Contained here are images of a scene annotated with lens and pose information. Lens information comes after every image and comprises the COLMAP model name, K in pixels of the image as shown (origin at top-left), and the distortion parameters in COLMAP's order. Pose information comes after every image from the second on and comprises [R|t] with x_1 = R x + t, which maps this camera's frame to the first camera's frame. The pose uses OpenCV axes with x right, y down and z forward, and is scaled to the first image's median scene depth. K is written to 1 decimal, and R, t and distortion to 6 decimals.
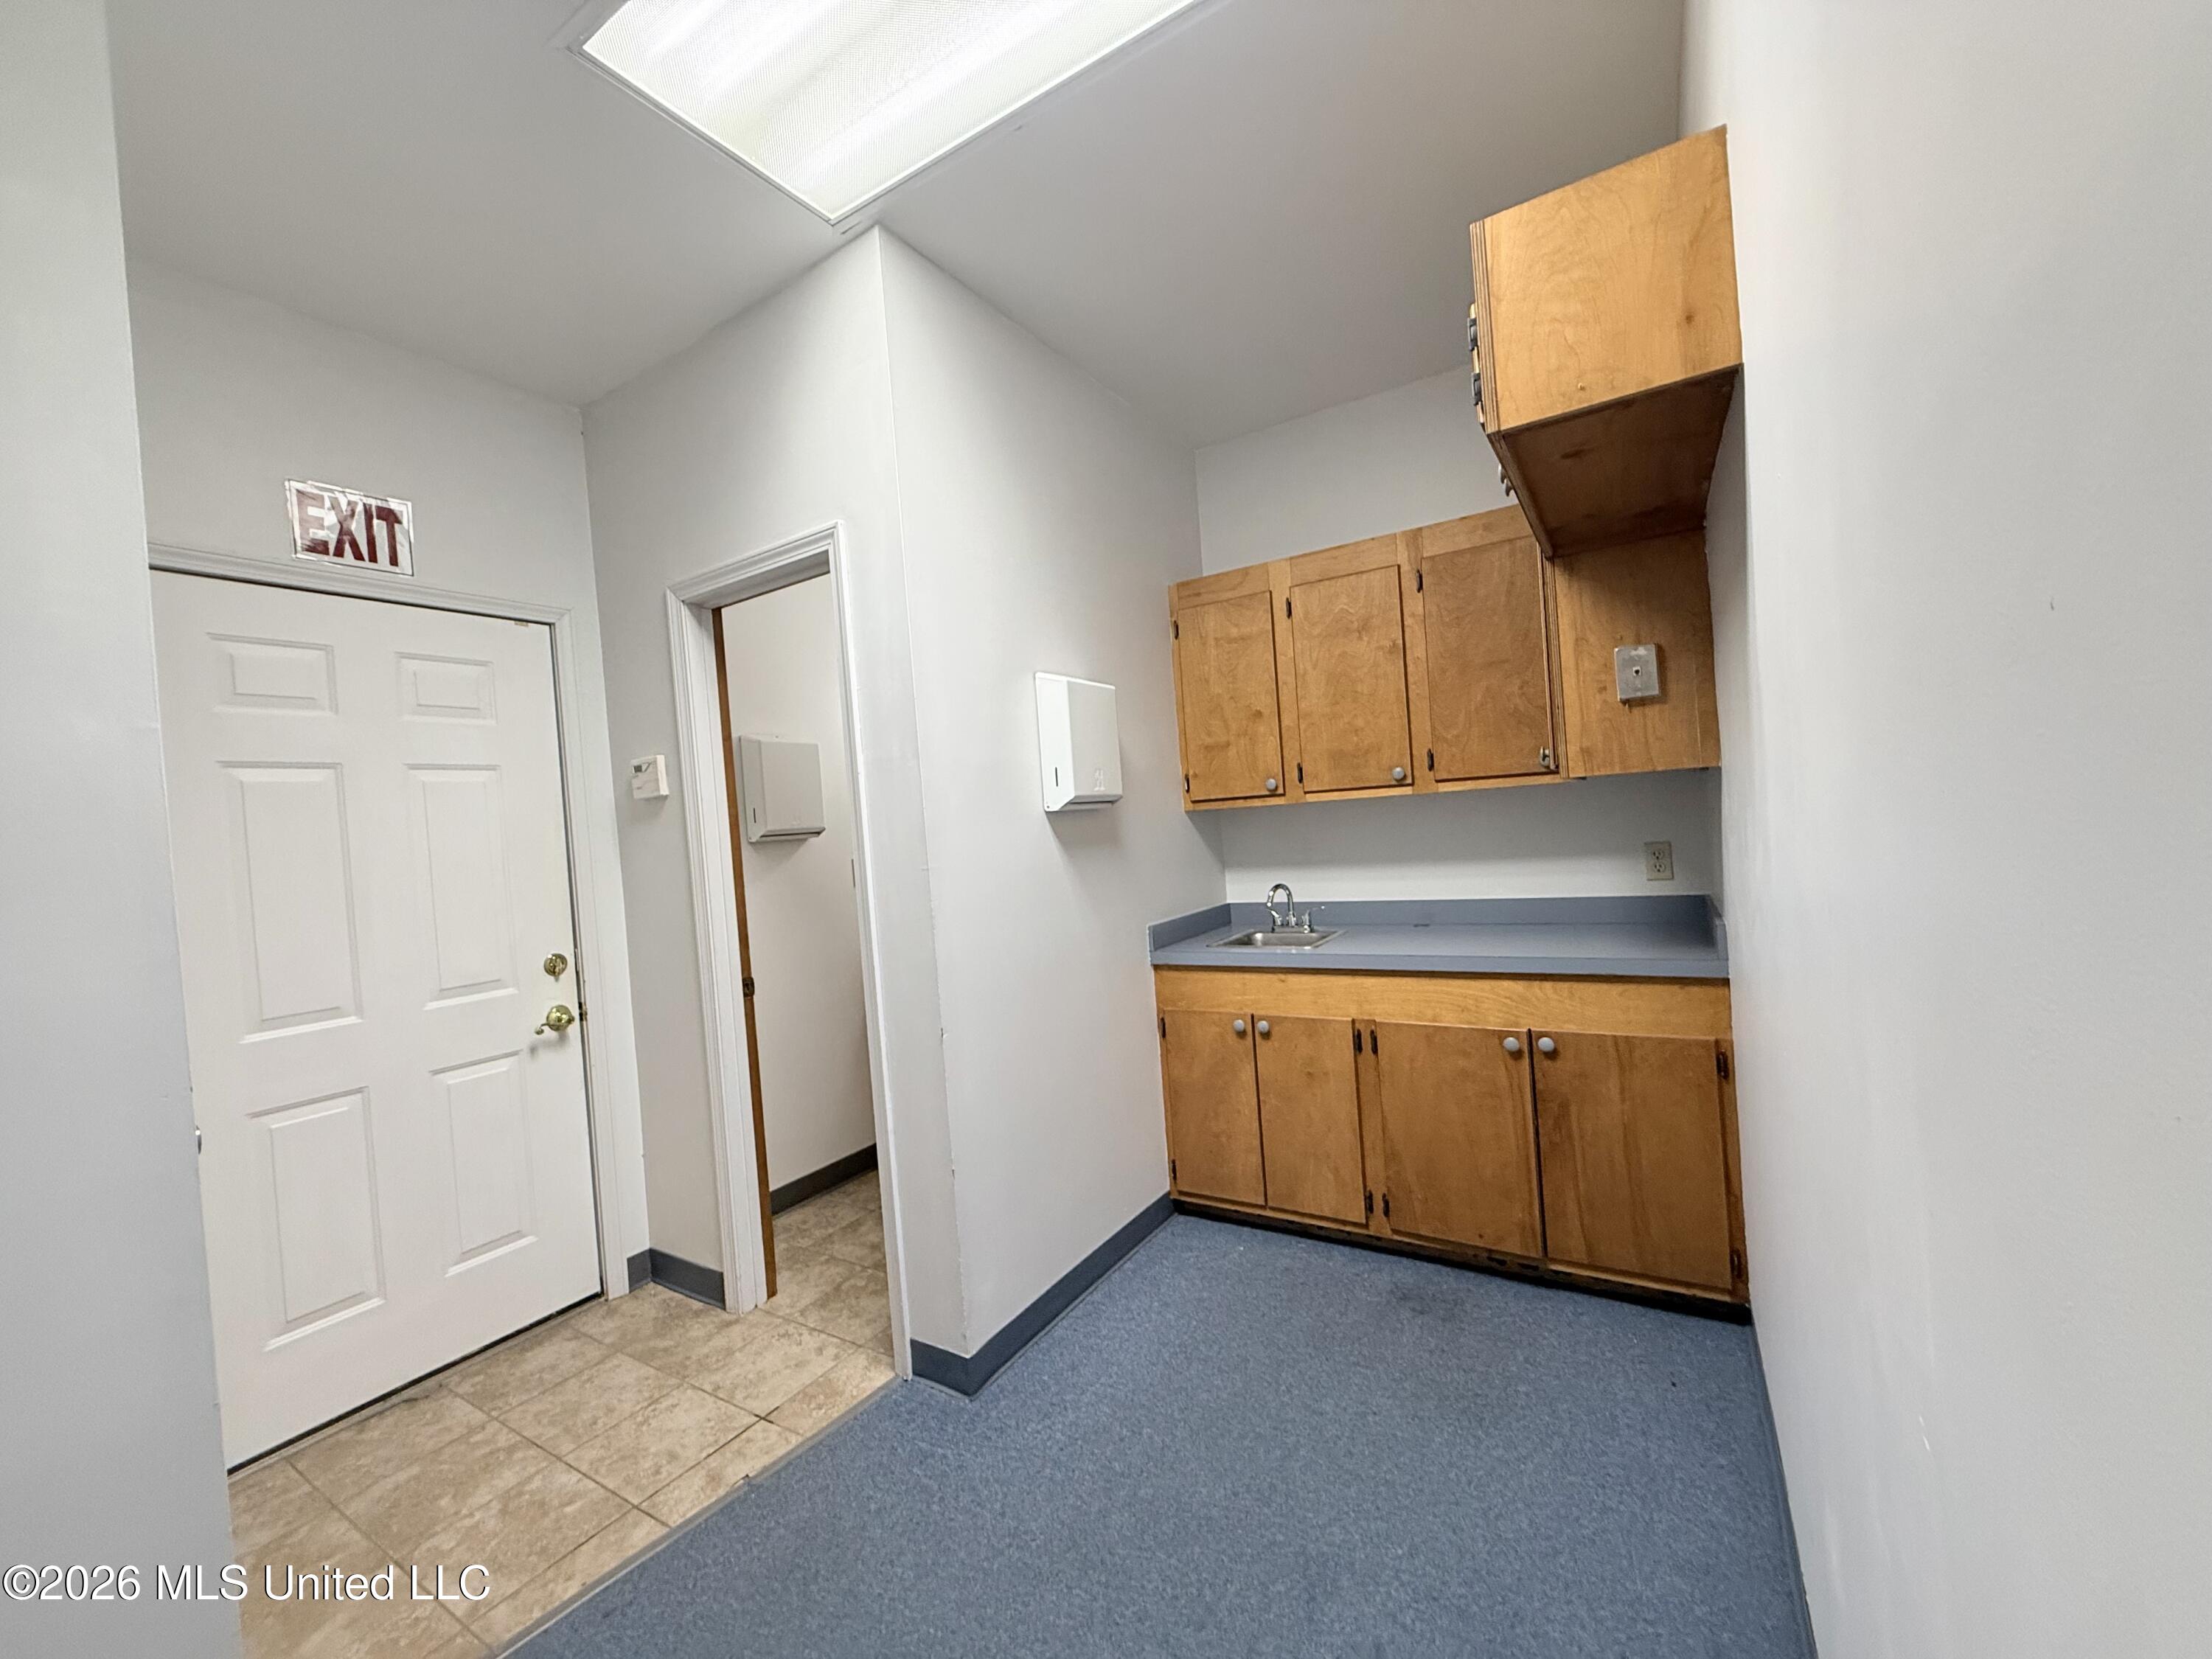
lens RADIAL K [[881.0, 0, 1107.6], [0, 881.0, 825.6], [0, 0, 1]] dist [-0.001962, 0.000634]
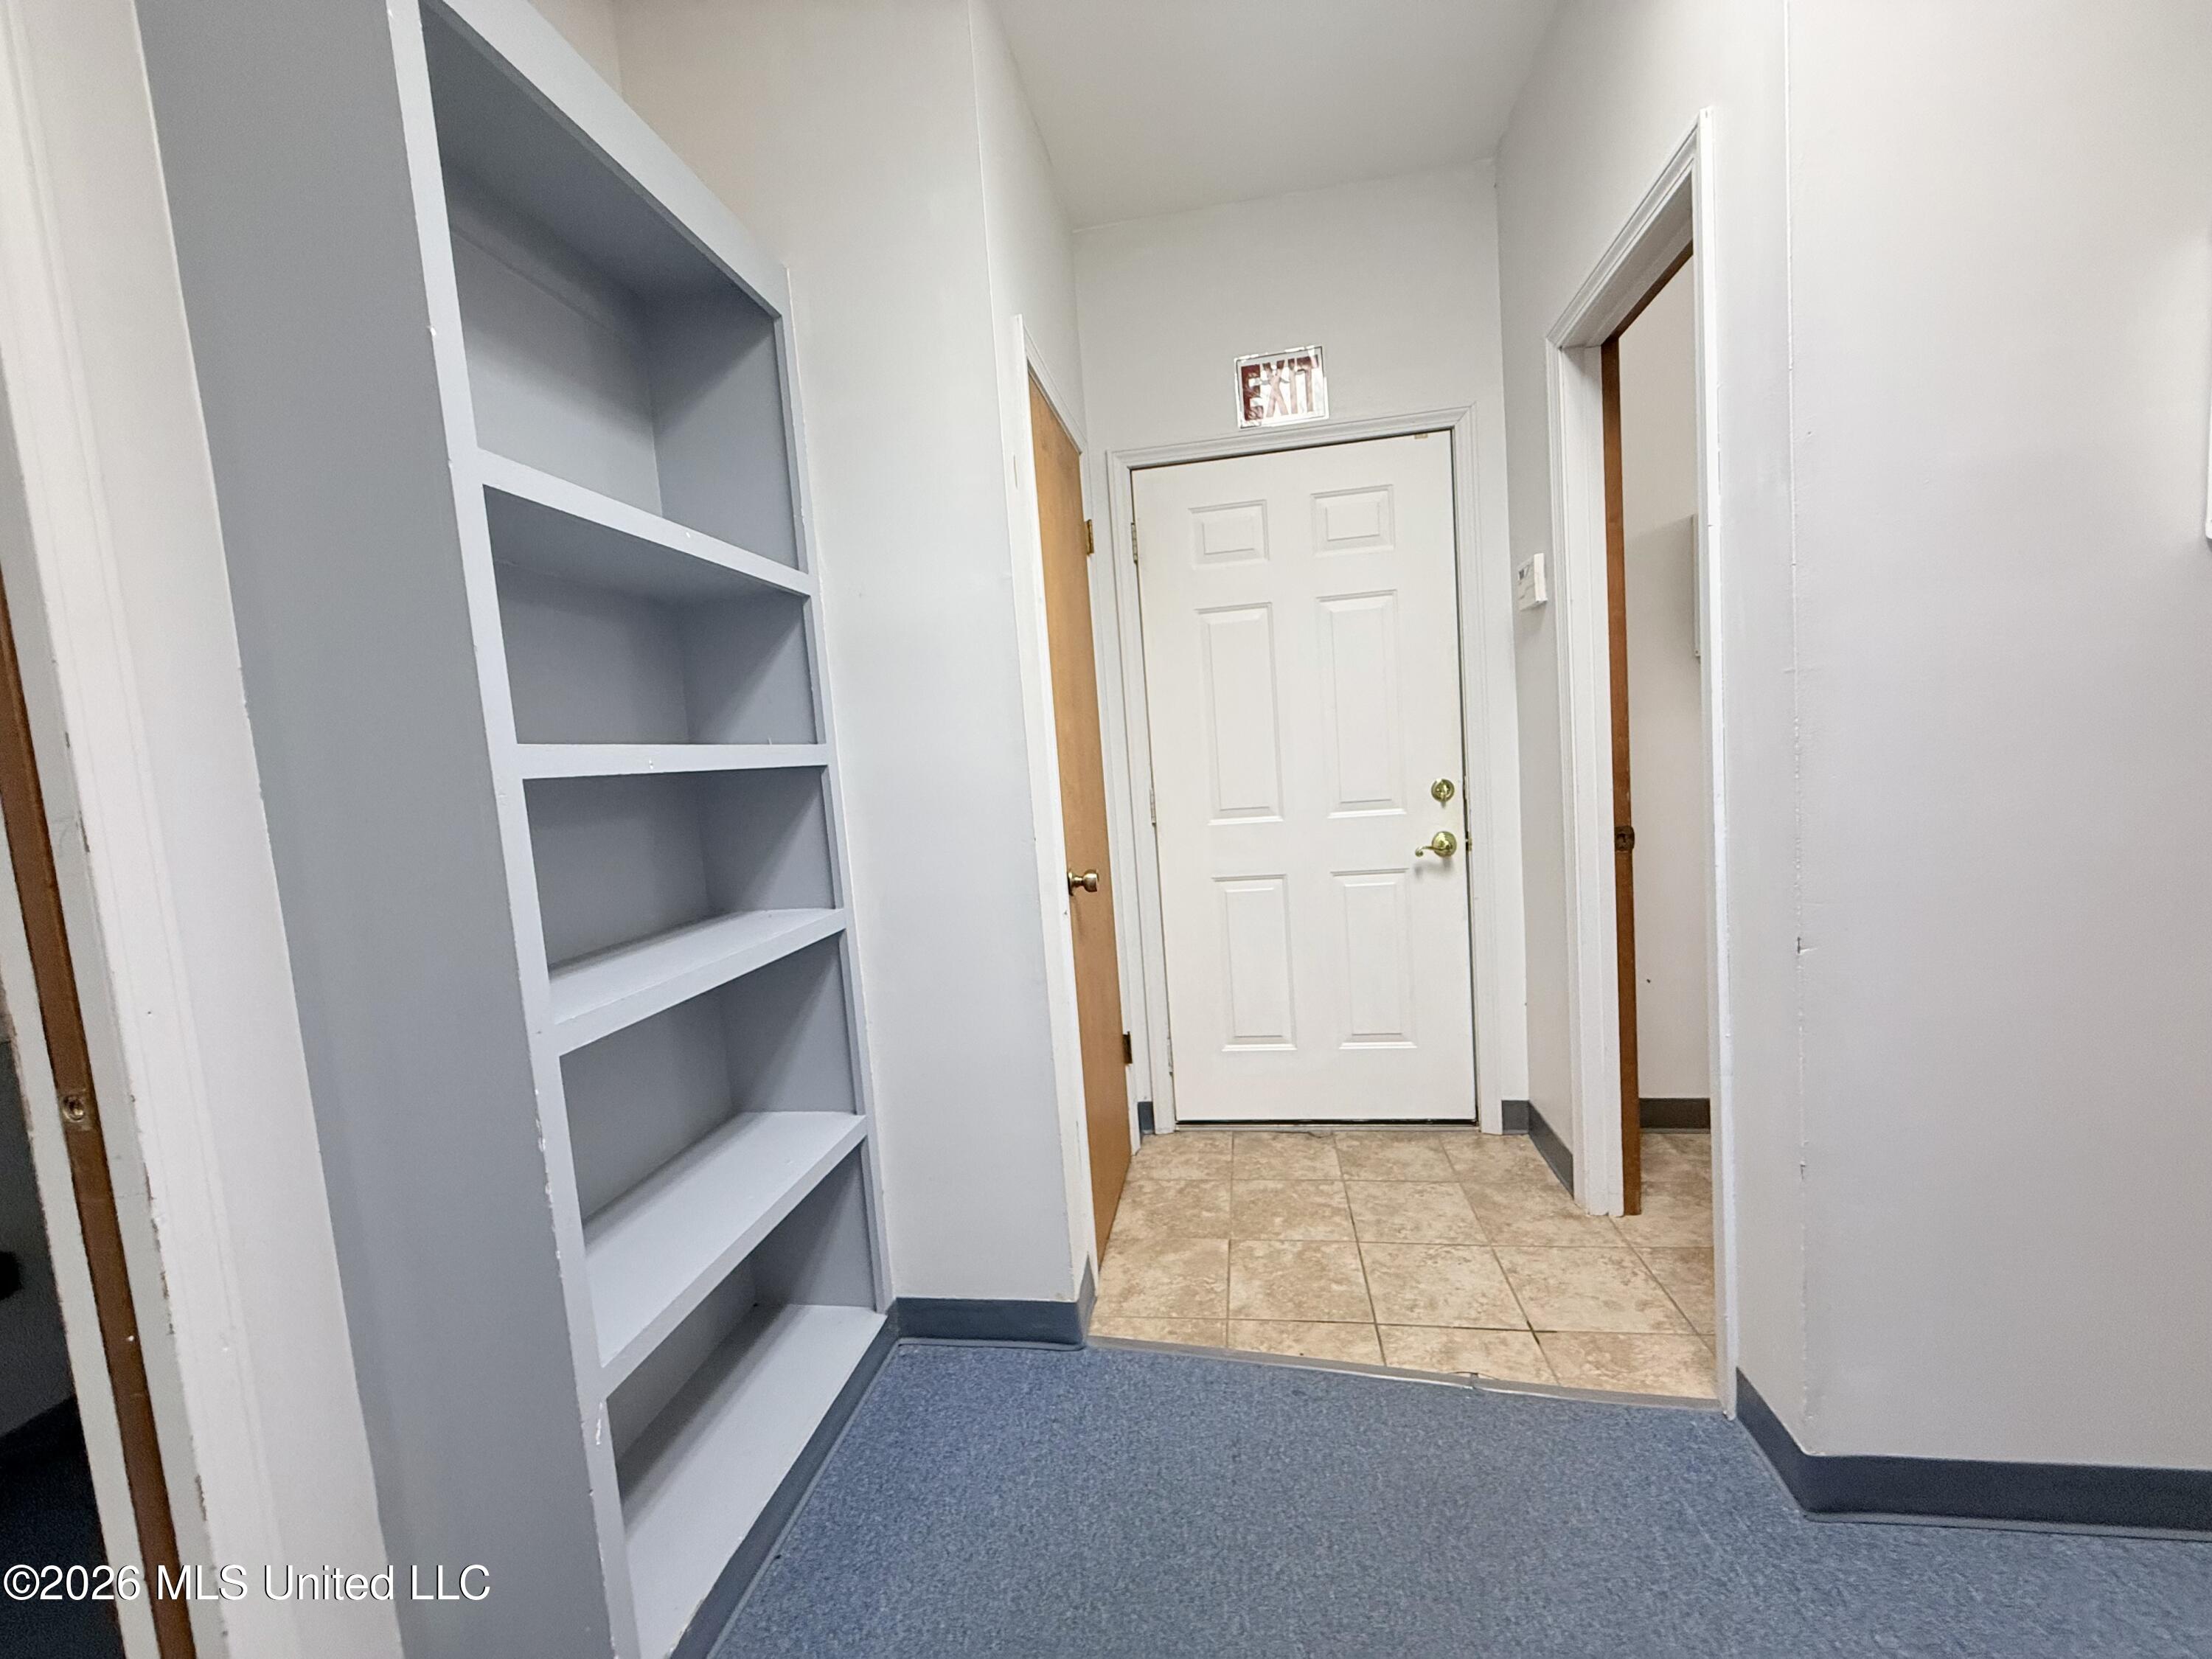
lens RADIAL K [[881.0, 0, 1106.4], [0, 881.0, 830.3], [0, 0, 1]] dist [-0.001962, 0.000634]
pose [[0.387841, 0.123142, -0.913463, 0.159367], [0.042993, 0.987540, 0.151382, 0.043272], [0.920723, -0.097985, 0.377714, 0.324655]]
